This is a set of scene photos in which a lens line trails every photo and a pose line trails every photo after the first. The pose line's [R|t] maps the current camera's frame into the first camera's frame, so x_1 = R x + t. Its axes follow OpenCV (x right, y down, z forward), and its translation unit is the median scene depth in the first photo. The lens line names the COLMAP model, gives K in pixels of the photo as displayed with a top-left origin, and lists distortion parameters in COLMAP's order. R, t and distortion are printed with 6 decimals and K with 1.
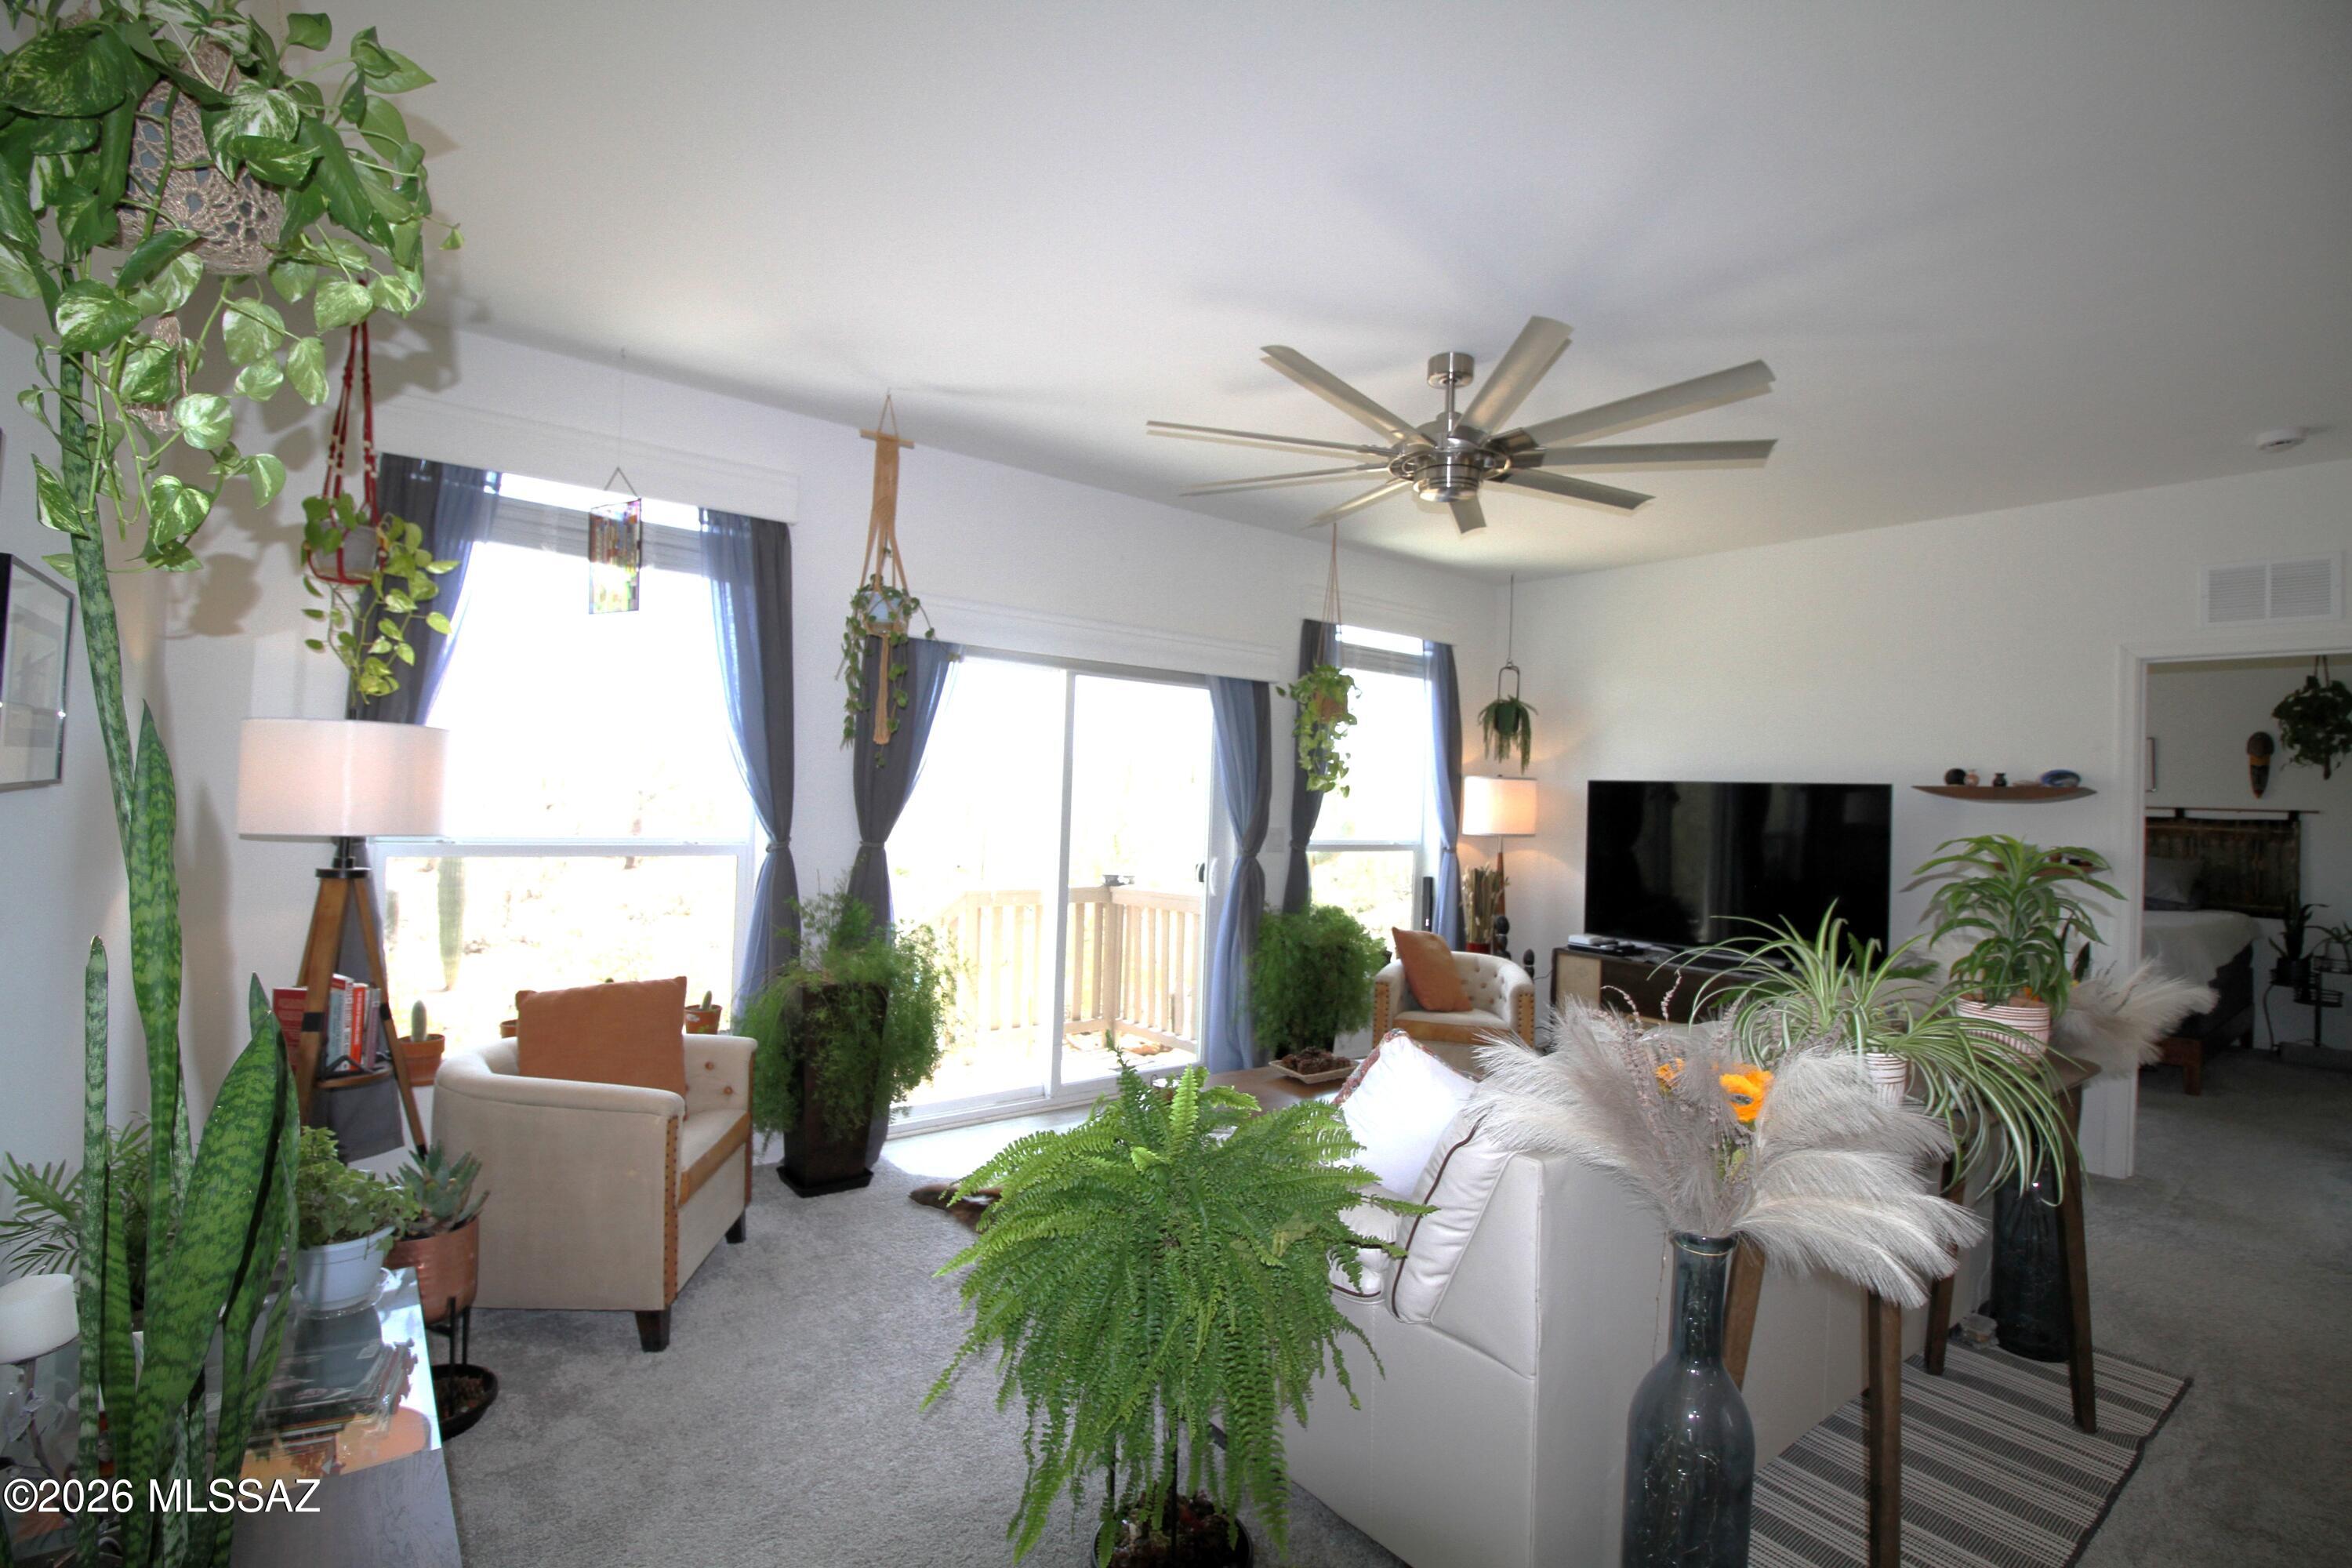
lens RADIAL K [[1082.5, 0, 1155.7], [0, 1082.5, 782.5], [0, 0, 1]] dist [-0.011292, -0.007579]
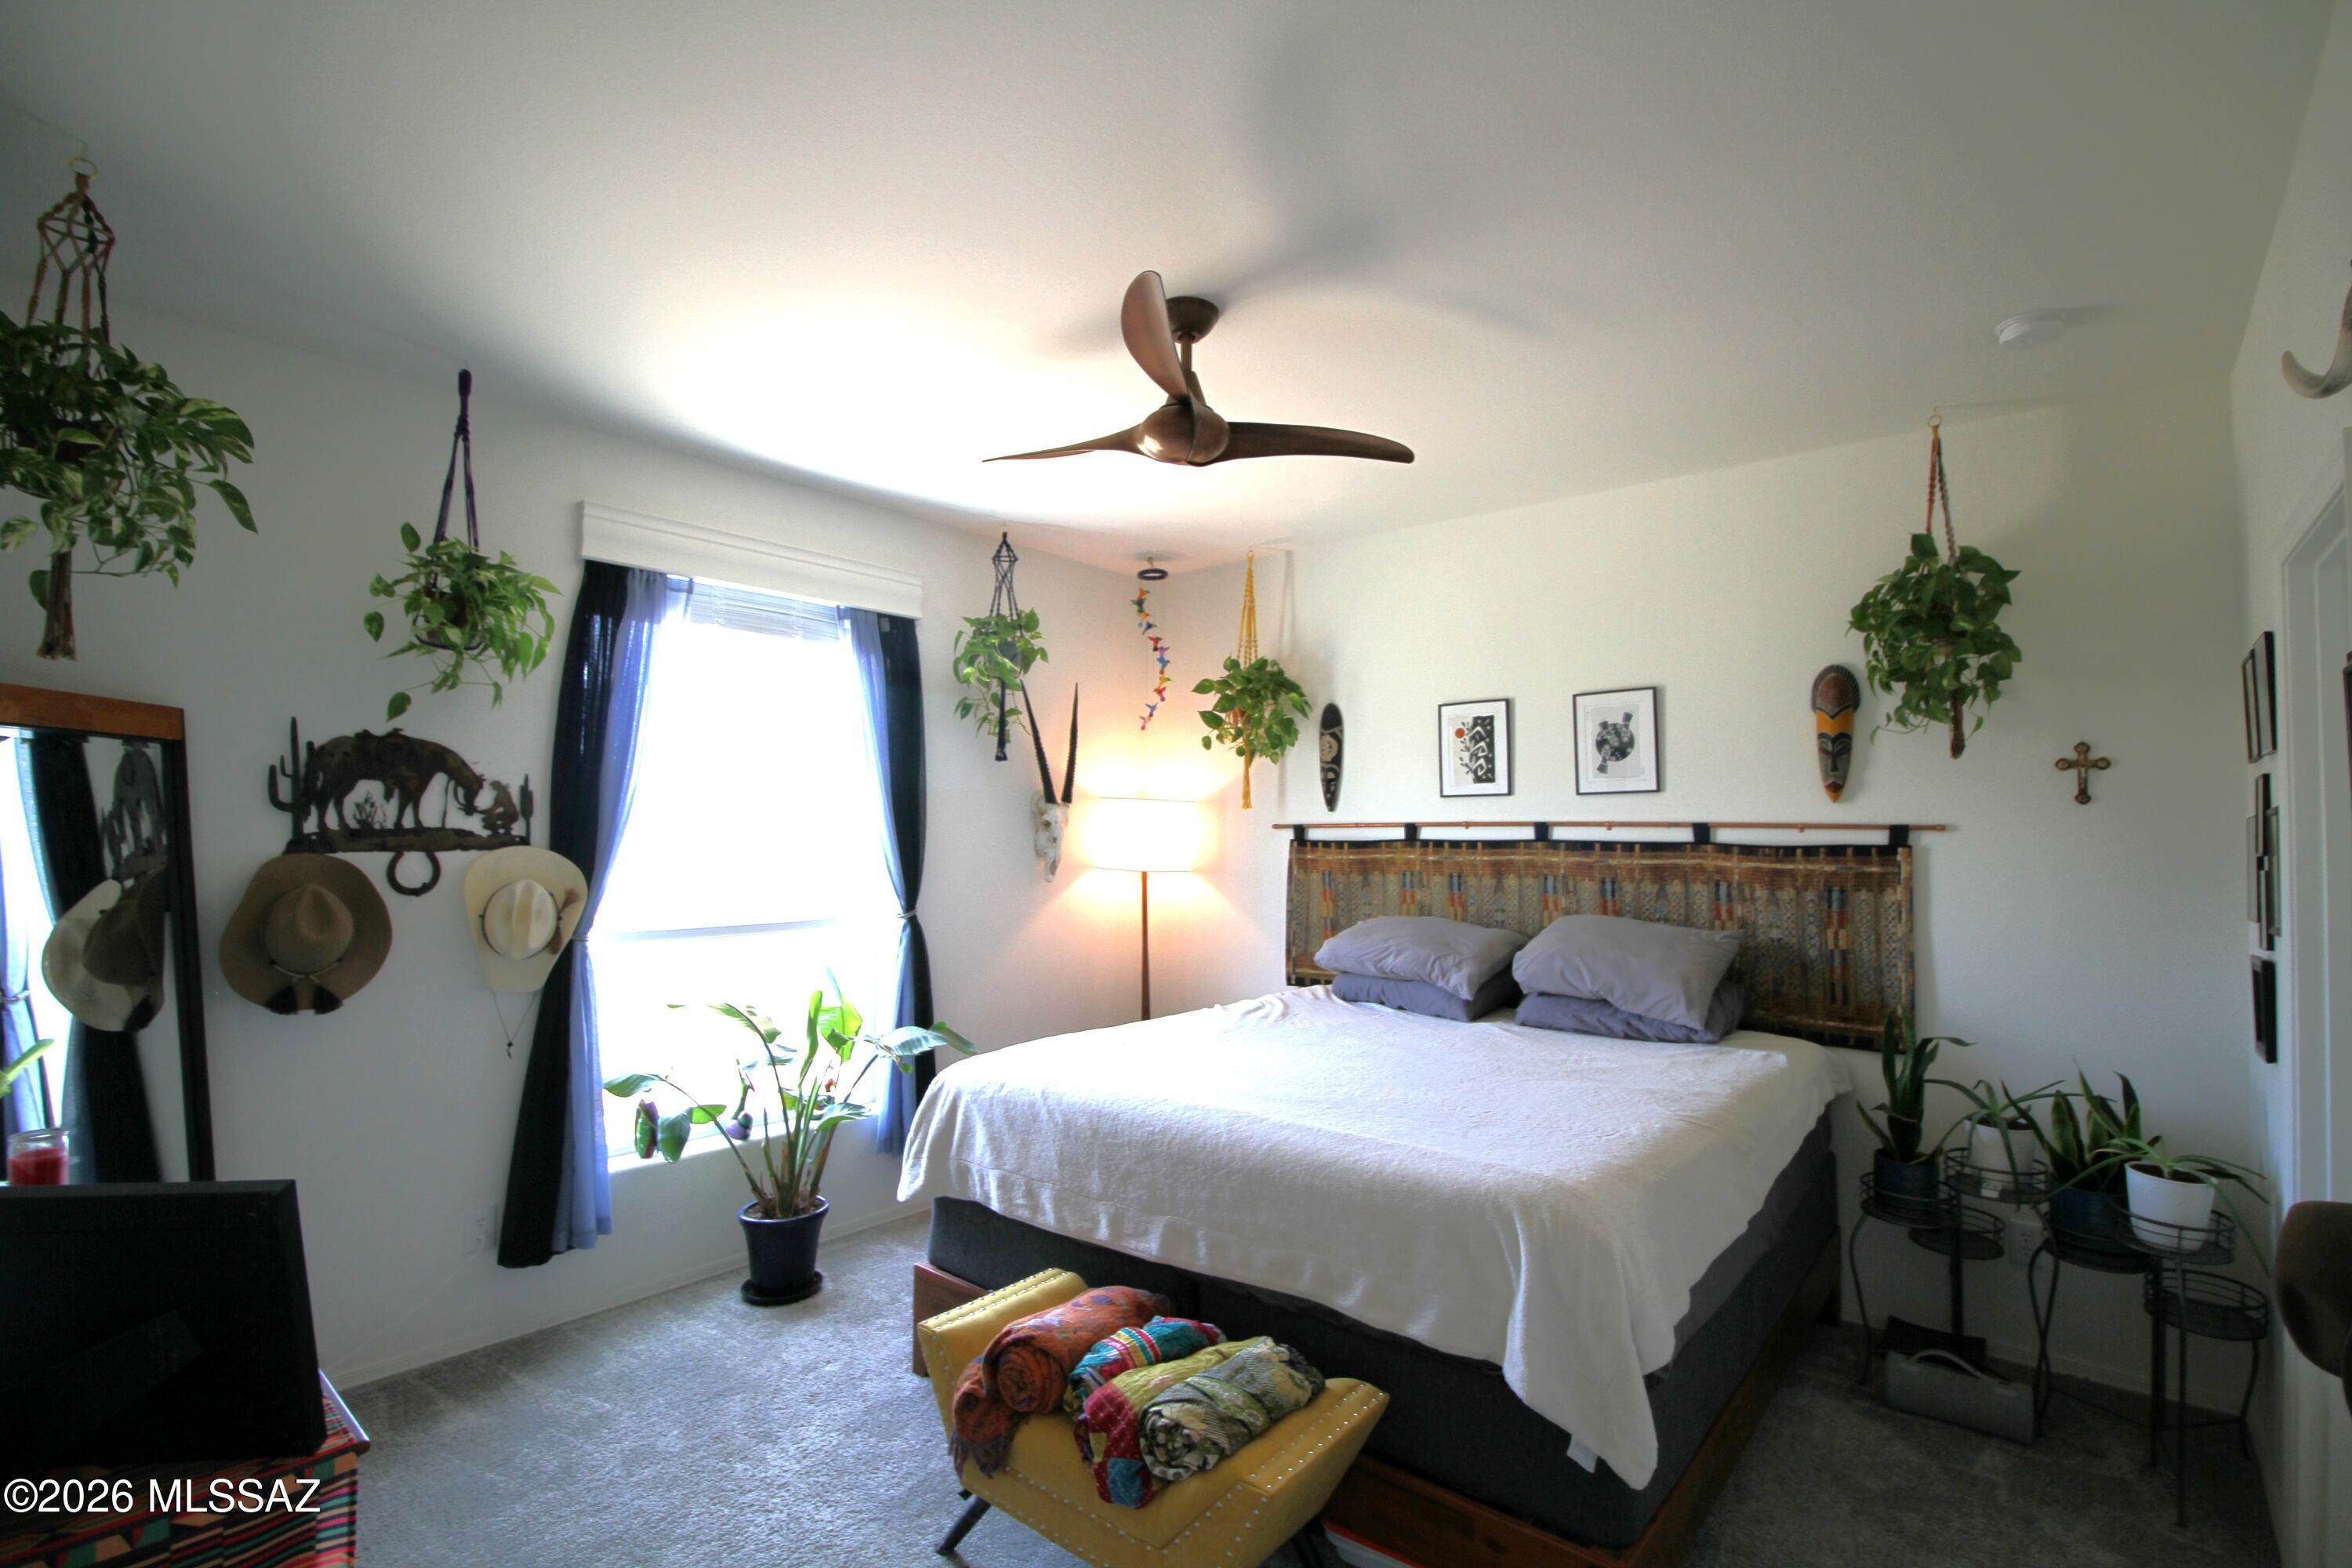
lens RADIAL K [[1081.9, 0, 1169.8], [0, 1081.9, 784.8], [0, 0, 1]] dist [-0.018801, -0.000427]
pose [[0.979550, -0.022427, 0.199945, 0.649210], [0.025017, 0.999633, -0.010436, 0.005343], [-0.199637, 0.015224, 0.979752, 0.583494]]
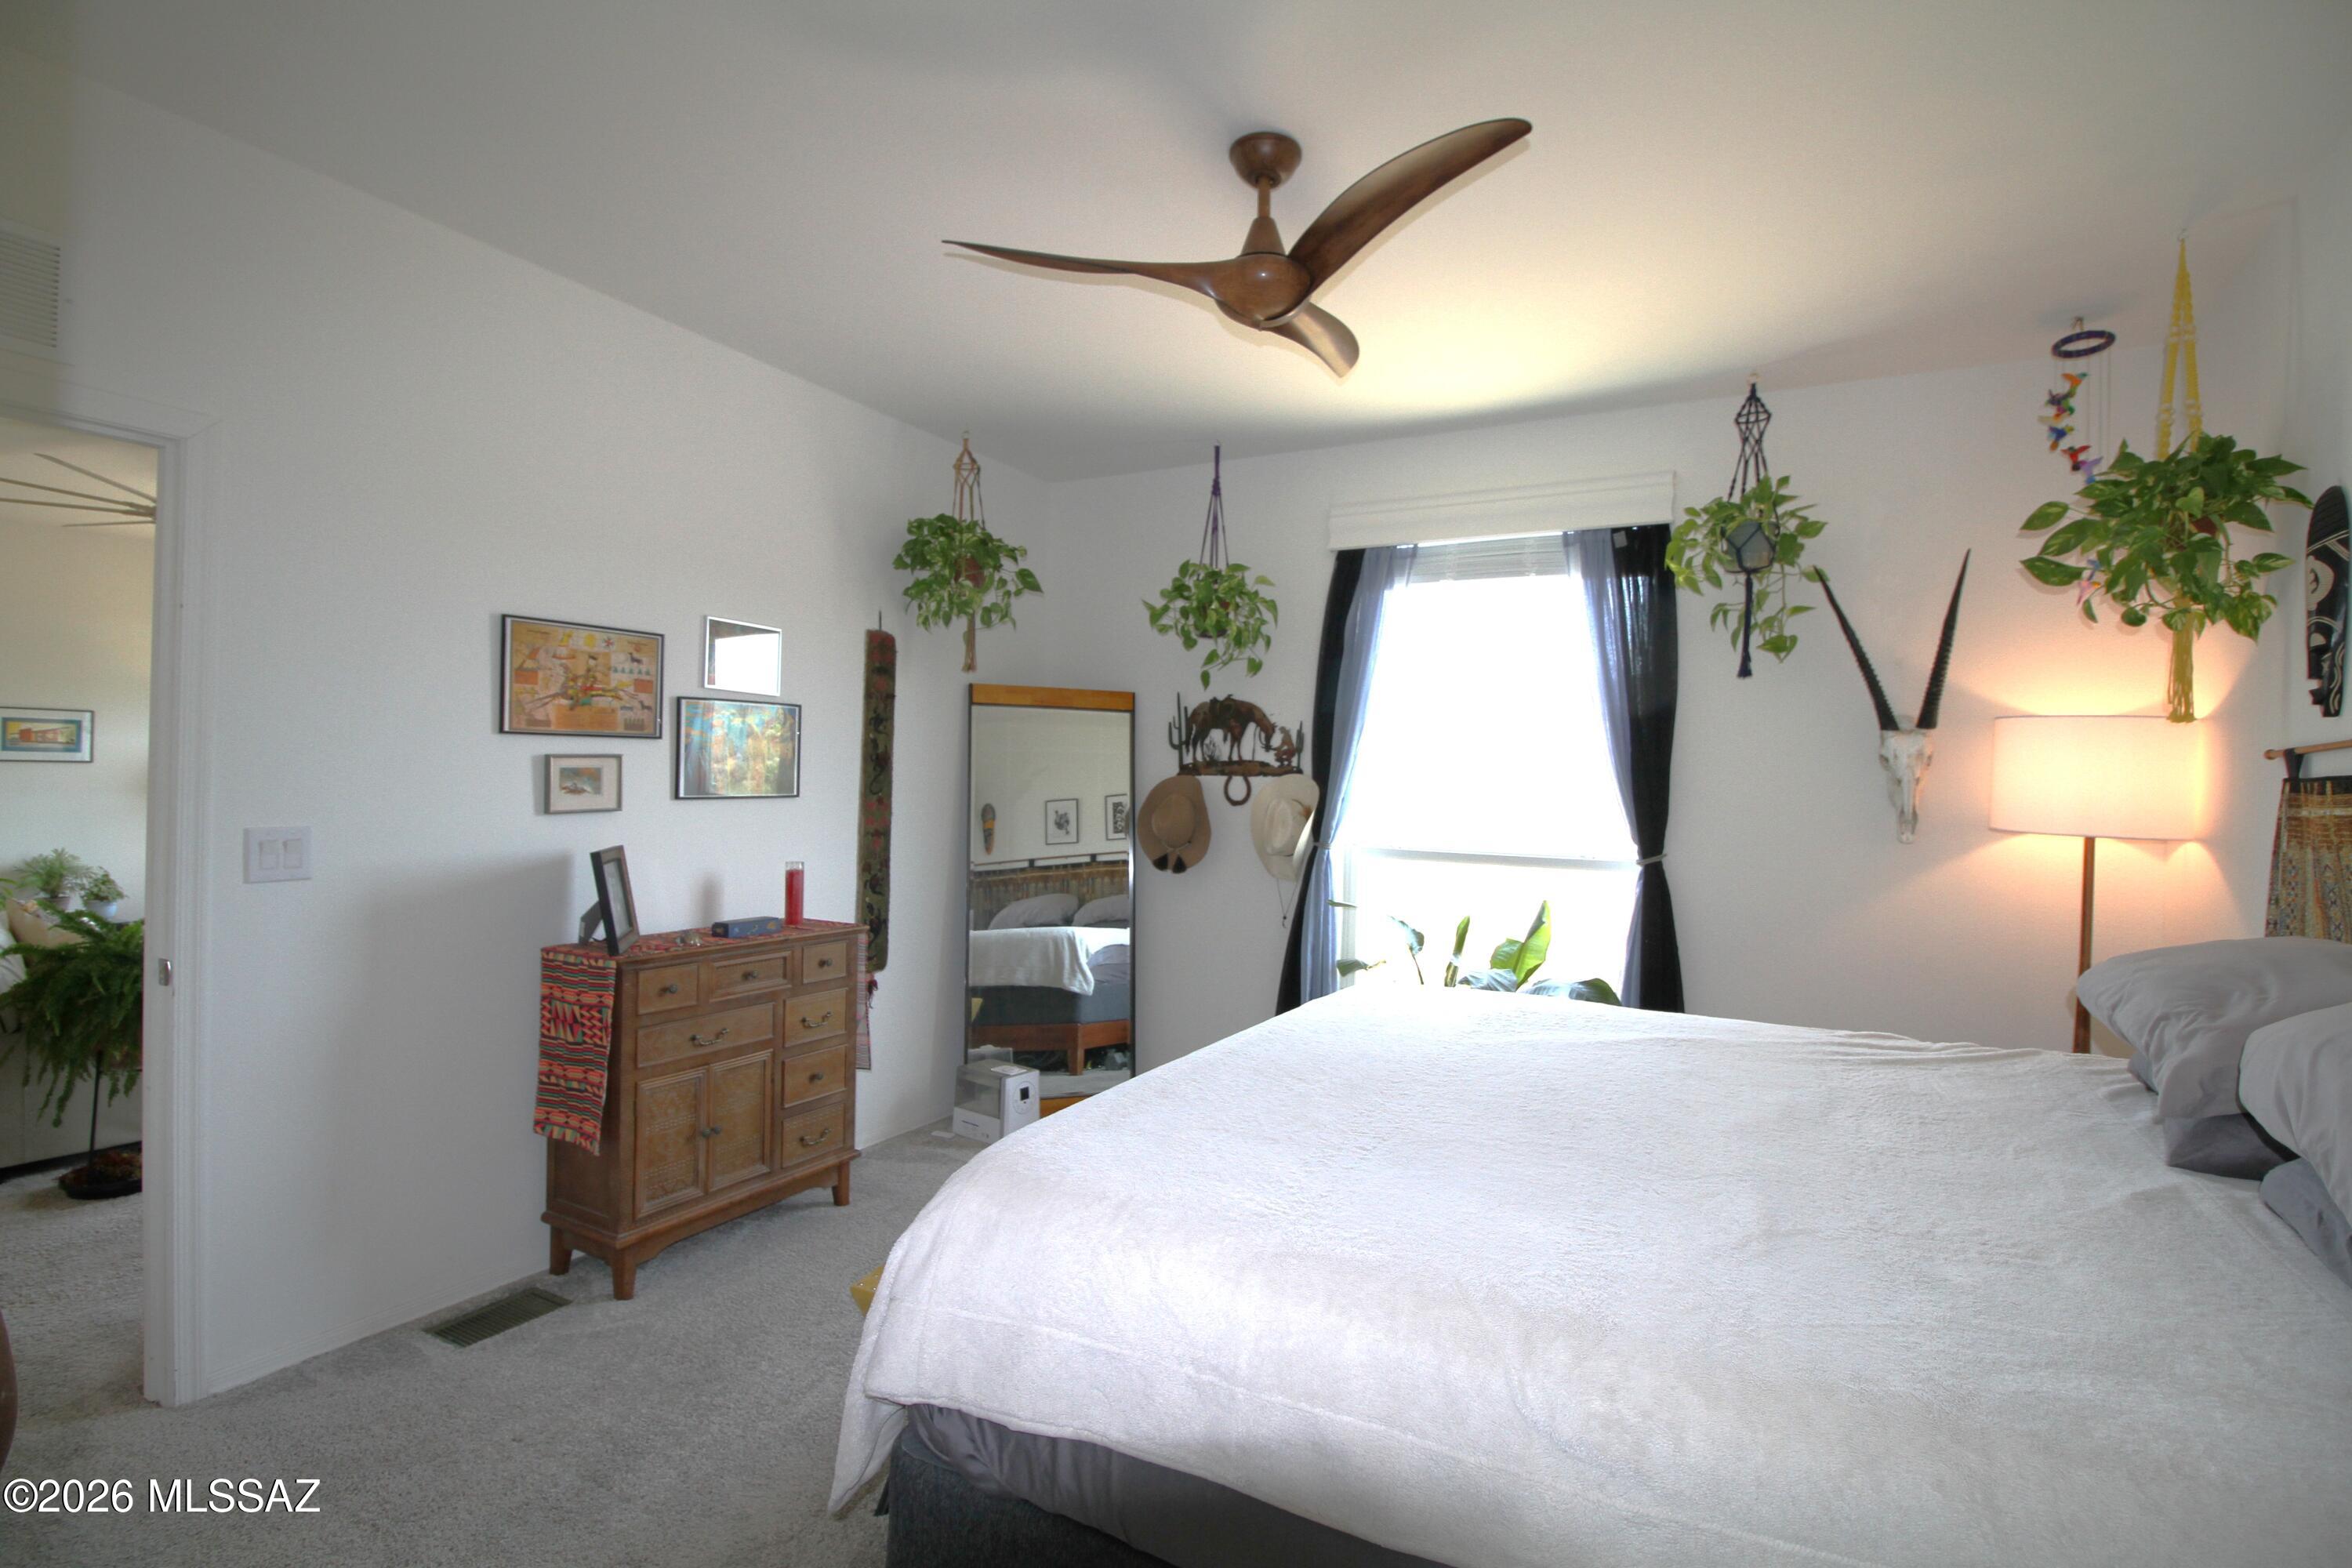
lens RADIAL K [[1030.5, 0, 1177.7], [0, 1030.5, 782.8], [0, 0, 1]] dist [-0.007181, -0.000369]
pose [[0.416716, -0.024074, -0.908718, 1.123080], [0.008714, 0.999709, -0.022489, 0.051133], [0.908995, 0.001453, 0.416804, 0.858764]]
